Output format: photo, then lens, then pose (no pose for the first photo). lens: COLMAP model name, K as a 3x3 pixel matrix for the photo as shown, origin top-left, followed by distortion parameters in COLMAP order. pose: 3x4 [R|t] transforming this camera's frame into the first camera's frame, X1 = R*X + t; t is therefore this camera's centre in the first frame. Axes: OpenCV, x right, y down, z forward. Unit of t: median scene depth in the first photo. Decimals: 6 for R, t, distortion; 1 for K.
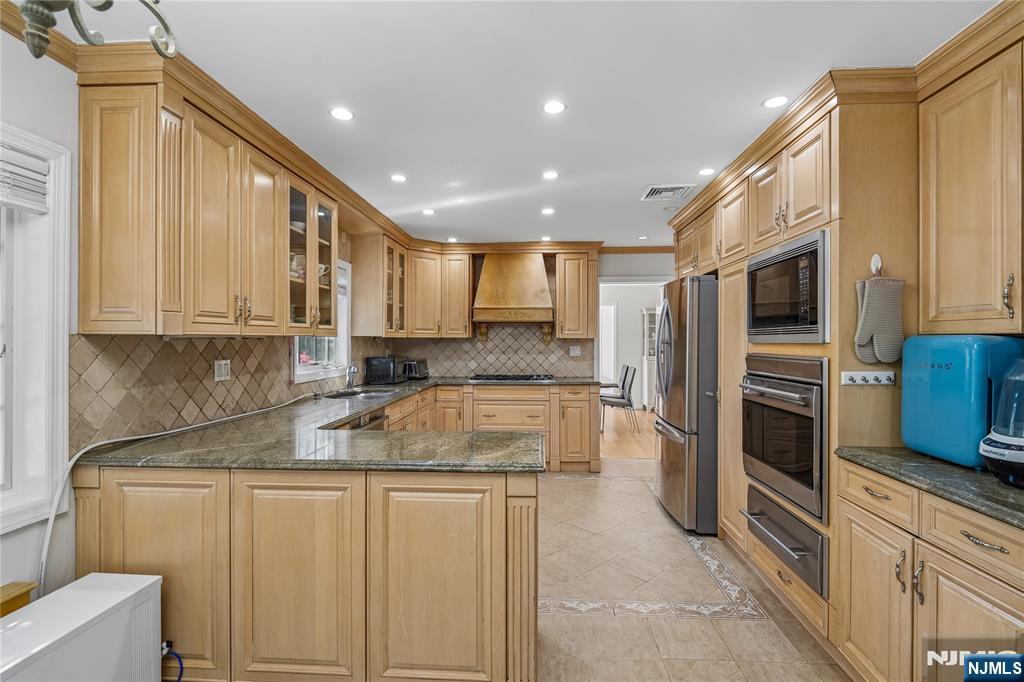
lens RADIAL K [[473.9, 0, 514.9], [0, 473.9, 340.6], [0, 0, 1]] dist [0.001056, -0.006923]
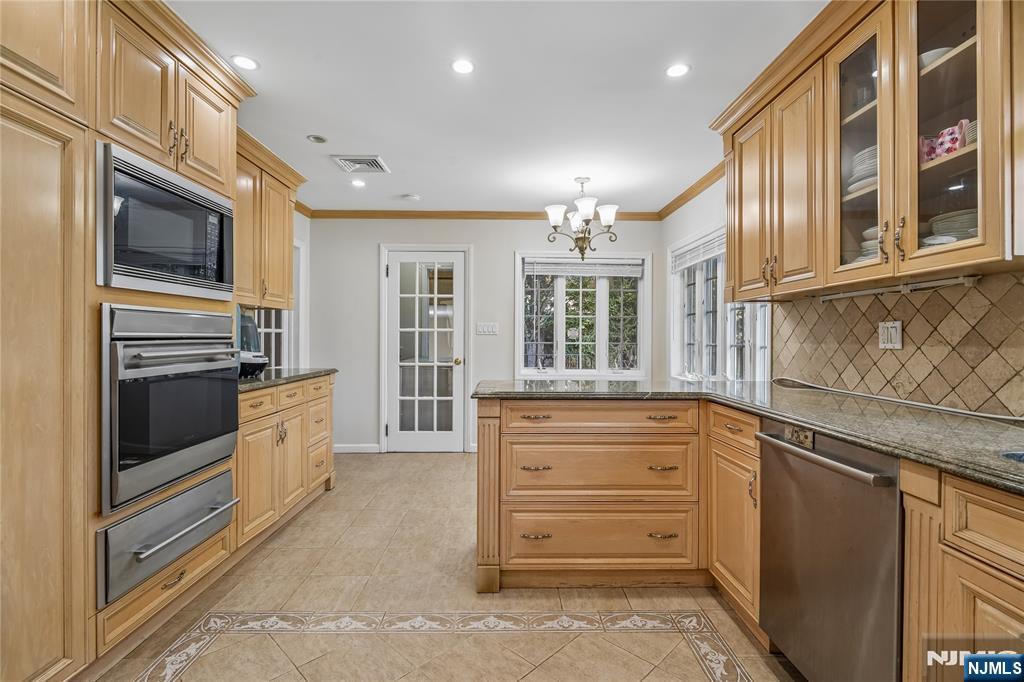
lens RADIAL K [[473.9, 0, 514.9], [0, 473.9, 340.6], [0, 0, 1]] dist [0.001056, -0.006923]
pose [[-0.996762, -0.004618, -0.080280, 0.038168], [-0.005246, 0.999957, 0.007611, 0.061270], [0.080242, 0.008008, -0.996743, 1.521759]]
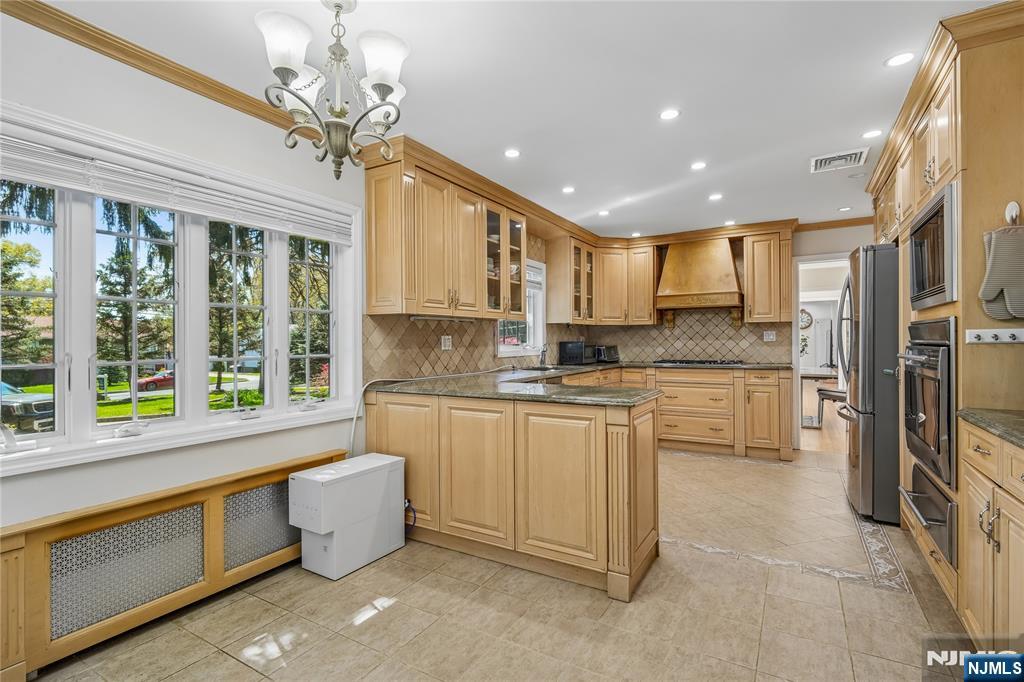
lens RADIAL K [[473.9, 0, 514.9], [0, 473.9, 340.6], [0, 0, 1]] dist [0.001056, -0.006923]
pose [[0.888448, -0.008802, -0.458892, 0.211395], [0.009231, 0.999957, -0.001309, 0.053619], [0.458884, -0.003073, 0.888491, -0.174804]]
